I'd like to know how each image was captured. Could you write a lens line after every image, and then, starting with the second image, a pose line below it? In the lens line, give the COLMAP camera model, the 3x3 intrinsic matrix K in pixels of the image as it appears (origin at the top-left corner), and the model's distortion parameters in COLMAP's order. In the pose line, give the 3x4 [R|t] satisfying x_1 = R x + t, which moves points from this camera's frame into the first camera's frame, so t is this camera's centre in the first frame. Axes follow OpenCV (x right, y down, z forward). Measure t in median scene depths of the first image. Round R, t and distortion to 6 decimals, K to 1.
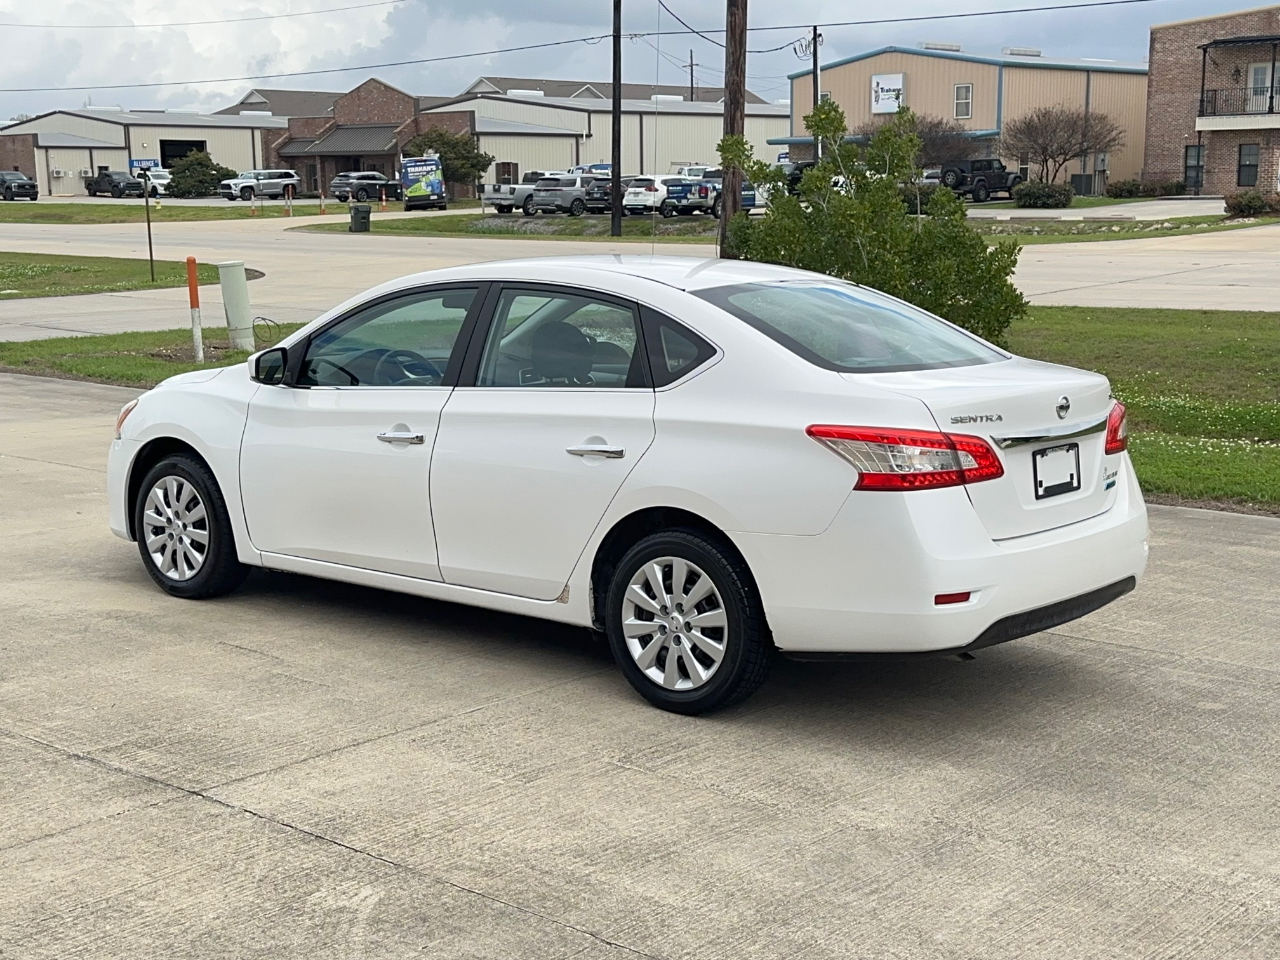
lens RADIAL K [[1756.8, 0, 642.0], [0, 1756.8, 482.6], [0, 0, 1]] dist [0.122228, 0.000000]
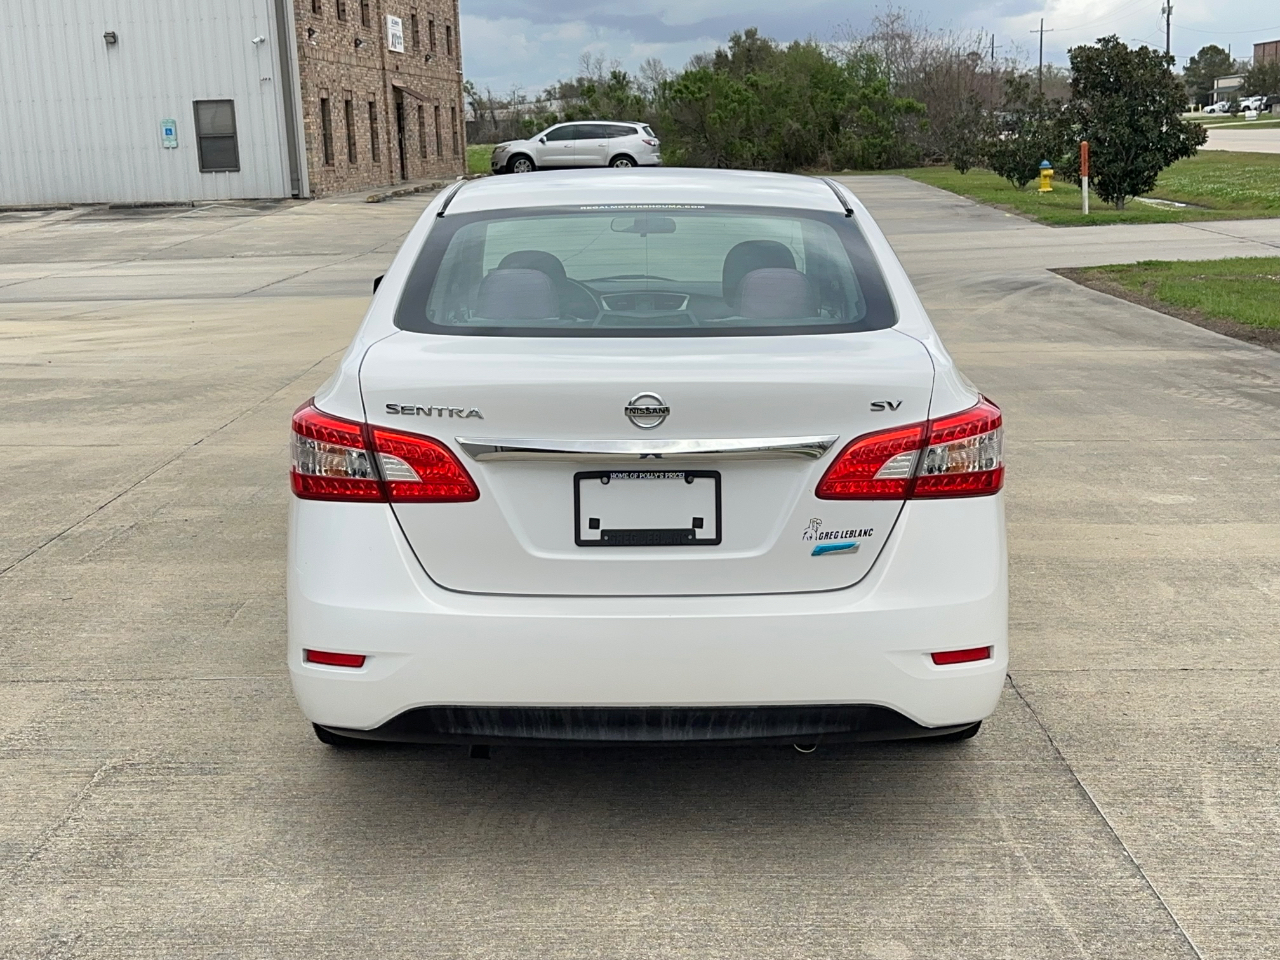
lens RADIAL K [[1756.8, 0, 637.9], [0, 1756.8, 480.4], [0, 0, 1]] dist [0.122228, 0.000000]
pose [[0.636683, 0.133953, -0.759402, 0.705001], [-0.098884, 0.990849, 0.091874, -0.074125], [0.764760, 0.016598, 0.644102, 0.575429]]
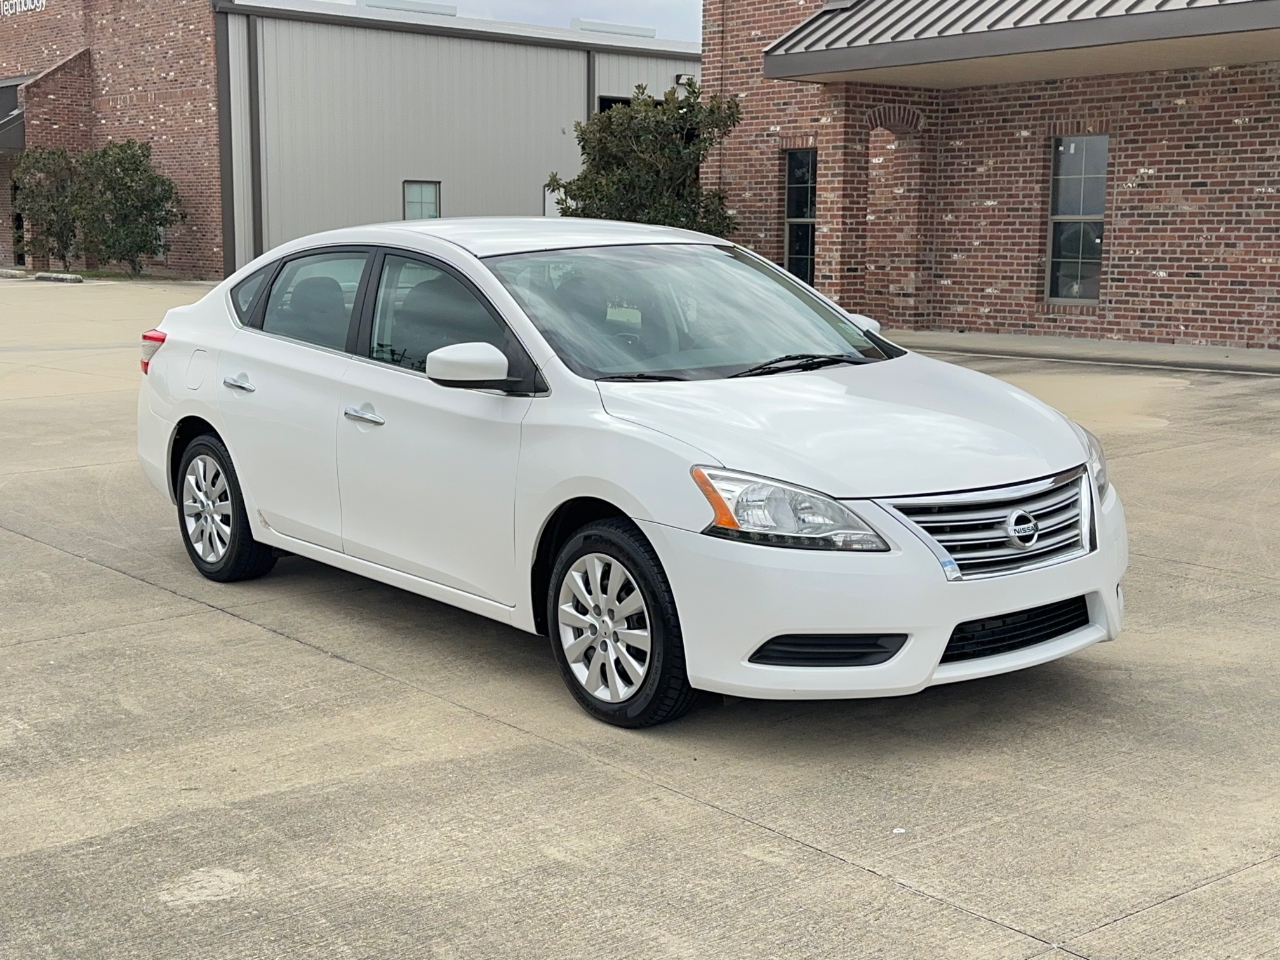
lens RADIAL K [[1756.8, 0, 630.8], [0, 1756.8, 478.8], [0, 0, 1]] dist [0.122228, 0.000000]
pose [[-0.978285, -0.028146, 0.205346, -0.340034], [0.035573, 0.953235, 0.300129, -0.332656], [-0.204190, 0.300916, -0.931534, 2.288040]]
